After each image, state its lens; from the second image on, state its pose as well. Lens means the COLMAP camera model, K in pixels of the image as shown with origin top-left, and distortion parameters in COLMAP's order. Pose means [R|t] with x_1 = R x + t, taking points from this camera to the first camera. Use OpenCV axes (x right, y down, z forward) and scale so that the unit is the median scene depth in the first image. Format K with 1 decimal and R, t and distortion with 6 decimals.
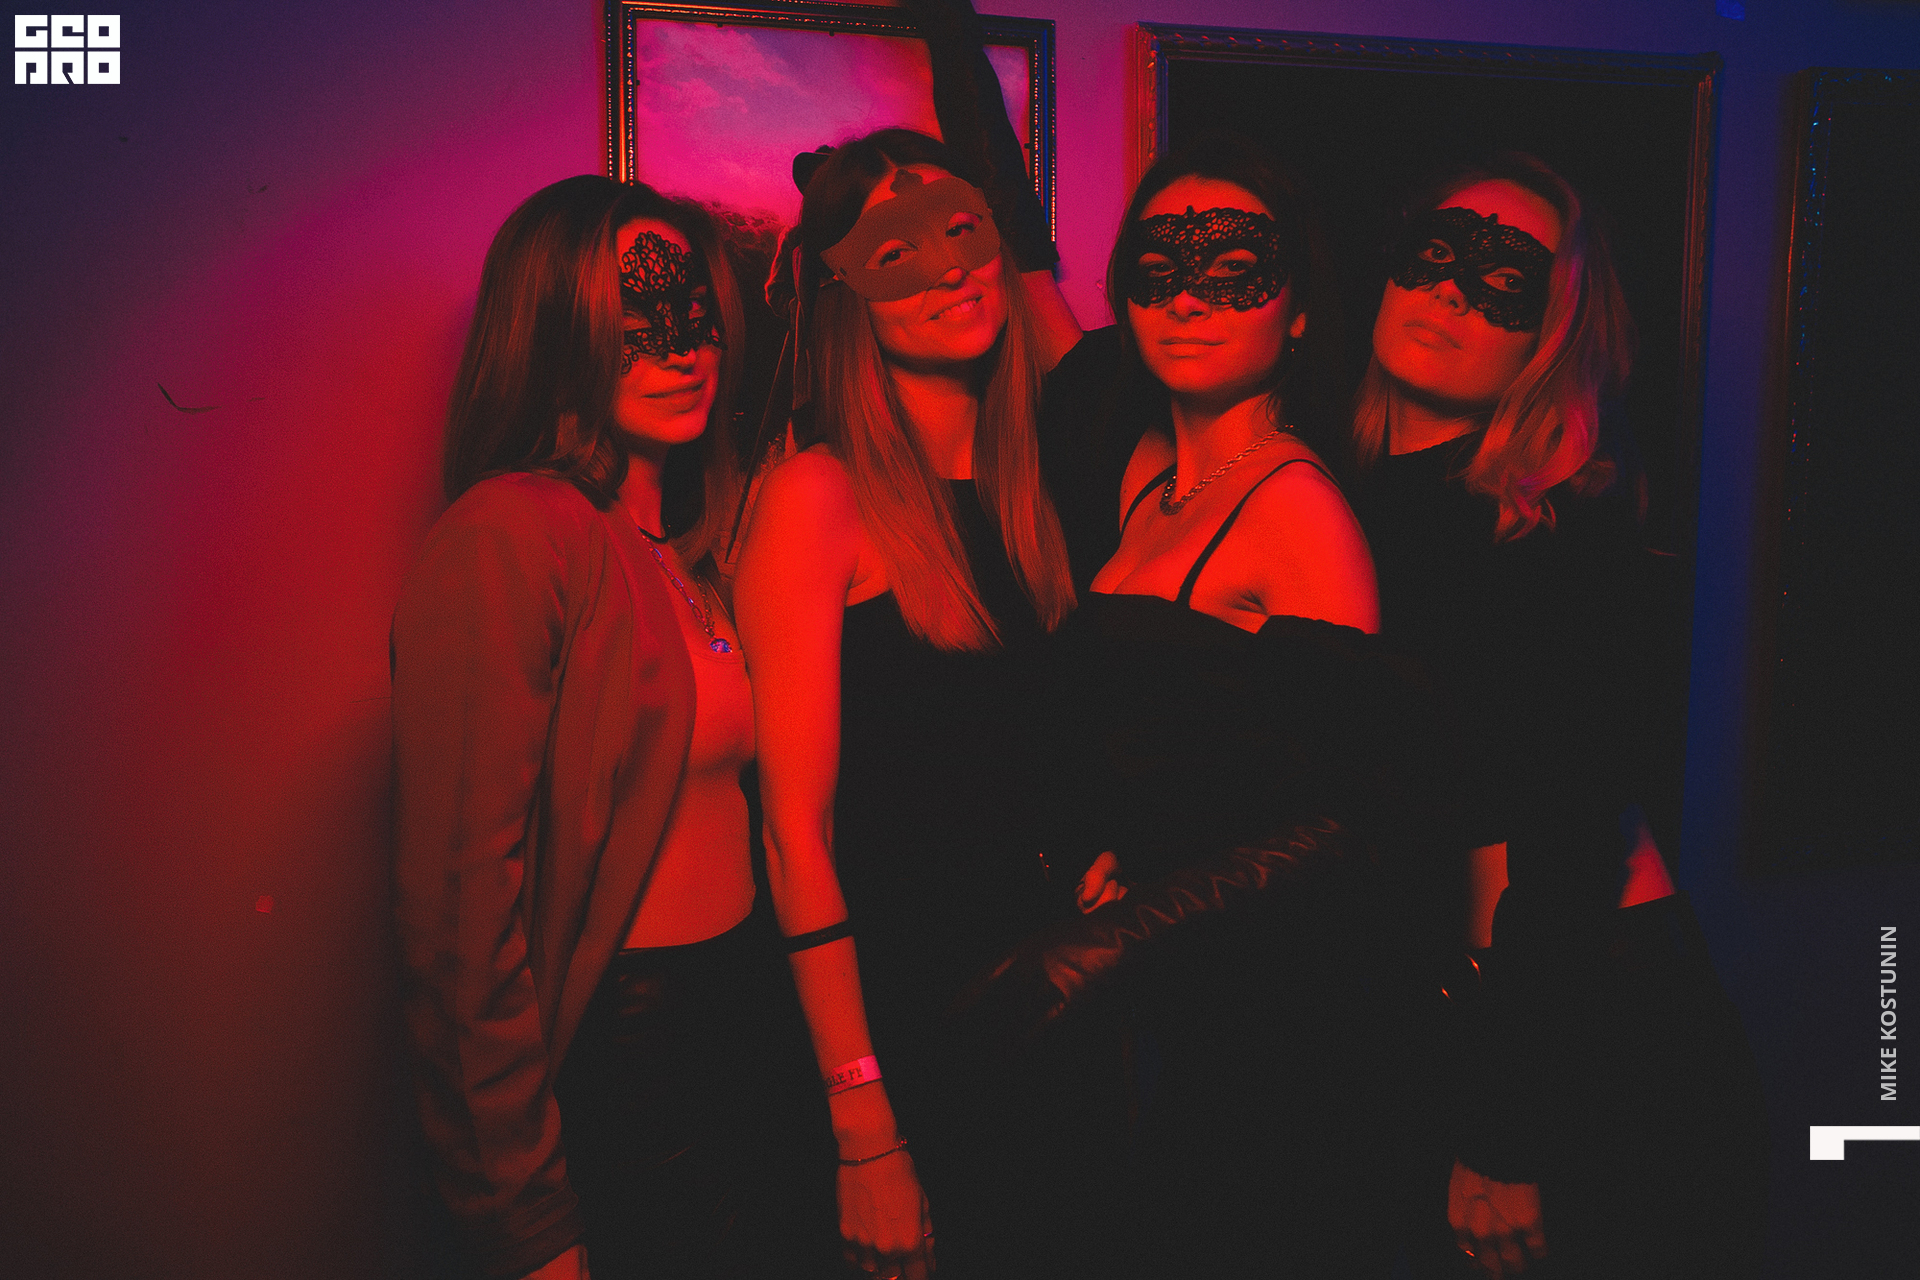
lens RADIAL K [[1573.0, 0, 944.0], [0, 1573.0, 631.4], [0, 0, 1]] dist [-0.040717, 0.034717]
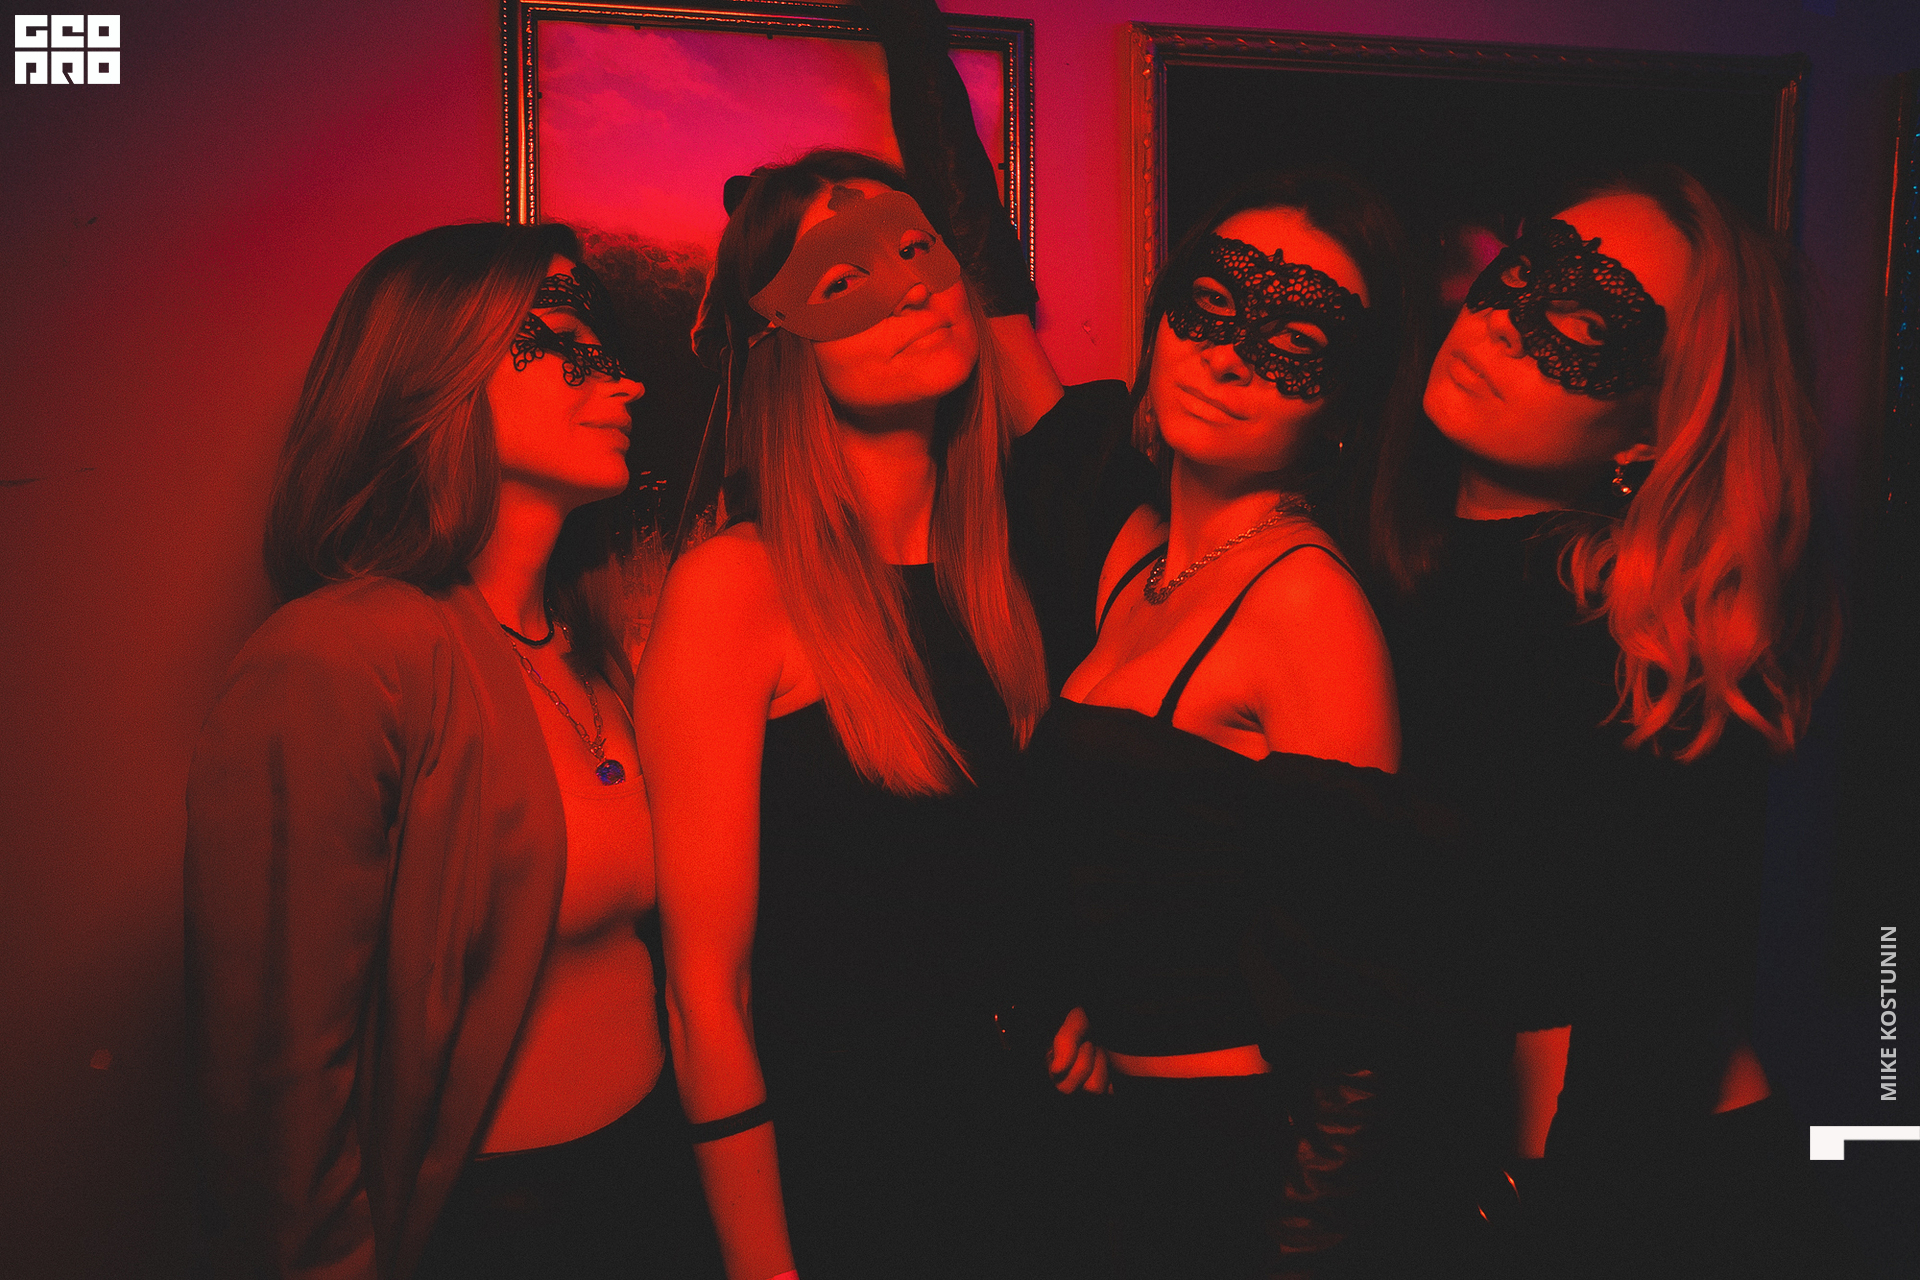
lens RADIAL K [[1533.1, 0, 968.6], [0, 1533.1, 653.8], [0, 0, 1]] dist [-0.000875, -0.034587]
pose [[0.999961, -0.001168, -0.008775, 0.046614], [0.001309, 0.999870, 0.016053, -0.057607], [0.008755, -0.016064, 0.999833, 0.157966]]
